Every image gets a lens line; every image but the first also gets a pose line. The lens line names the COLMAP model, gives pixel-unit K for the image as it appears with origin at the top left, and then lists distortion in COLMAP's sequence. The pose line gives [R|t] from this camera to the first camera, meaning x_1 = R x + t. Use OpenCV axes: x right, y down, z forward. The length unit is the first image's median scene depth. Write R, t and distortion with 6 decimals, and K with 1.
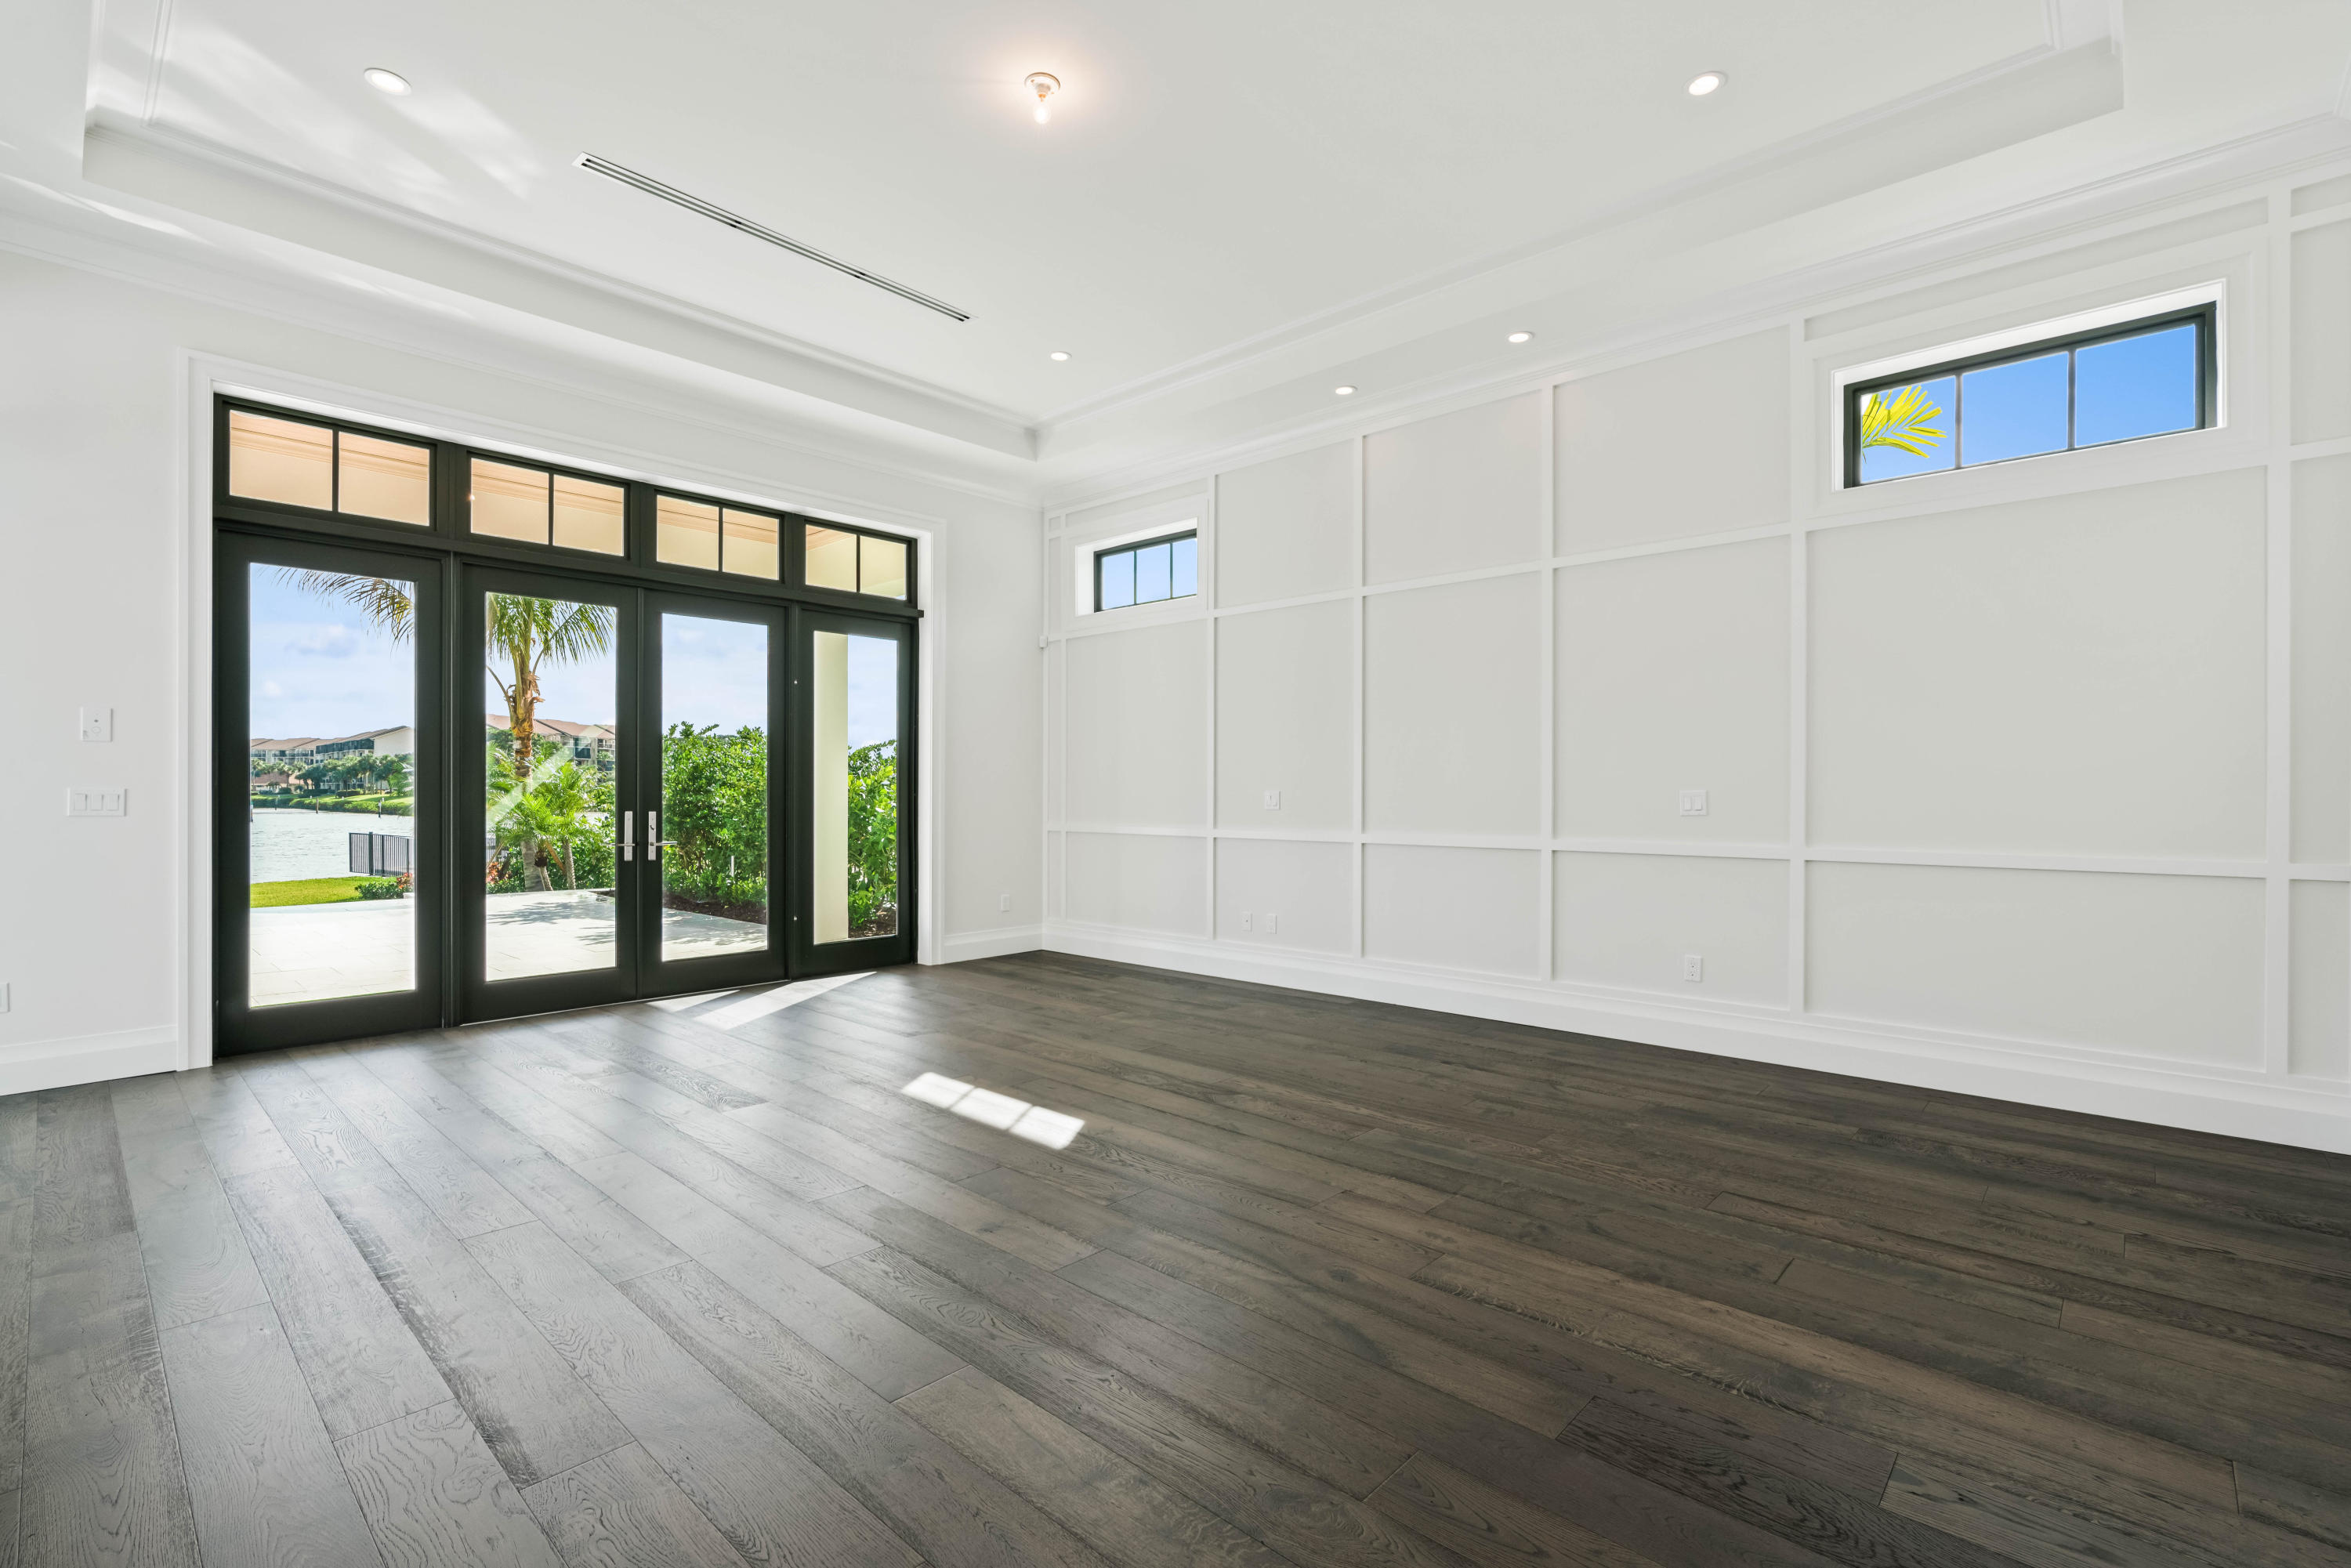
lens RADIAL K [[1059.4, 0, 1172.7], [0, 1059.4, 790.2], [0, 0, 1]] dist [-0.000831, 0.000798]
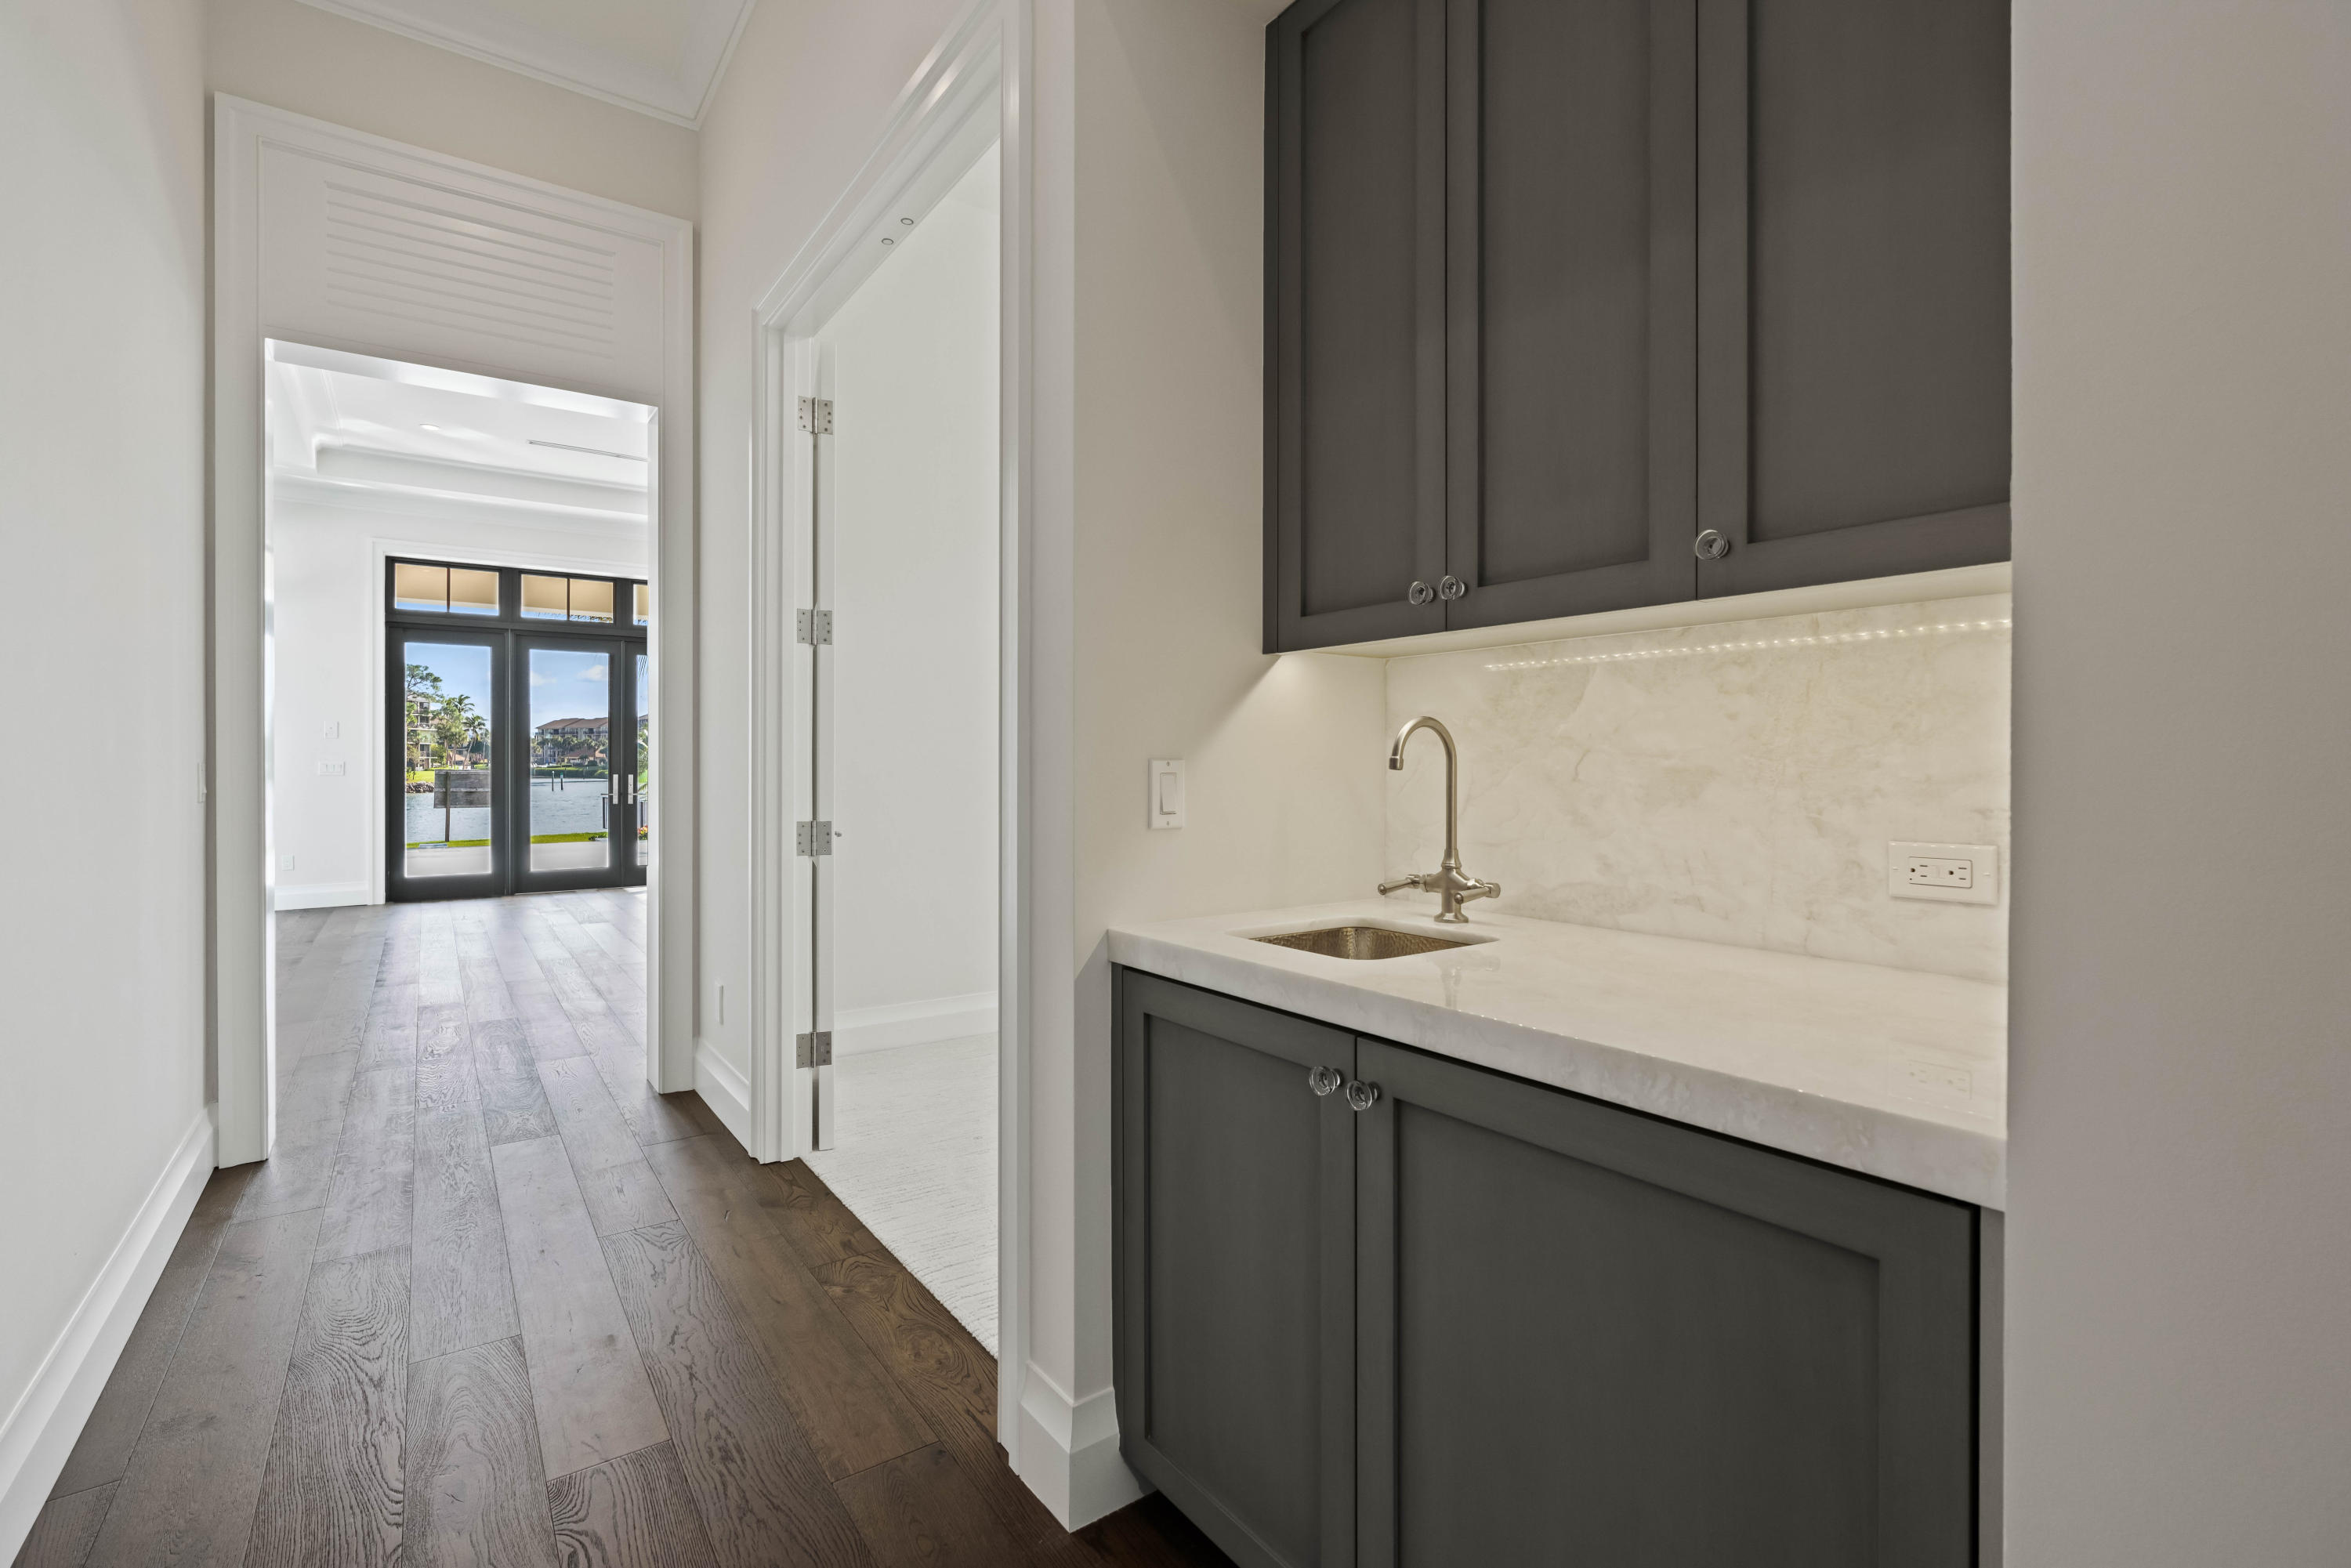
lens RADIAL K [[1059.4, 0, 1174.7], [0, 1059.4, 762.8], [0, 0, 1]] dist [-0.000831, 0.000798]
pose [[0.980584, -0.000597, -0.196101, 0.788906], [0.000690, 1.000000, 0.000405, 0.001139], [0.196101, -0.000533, 0.980584, -0.546482]]
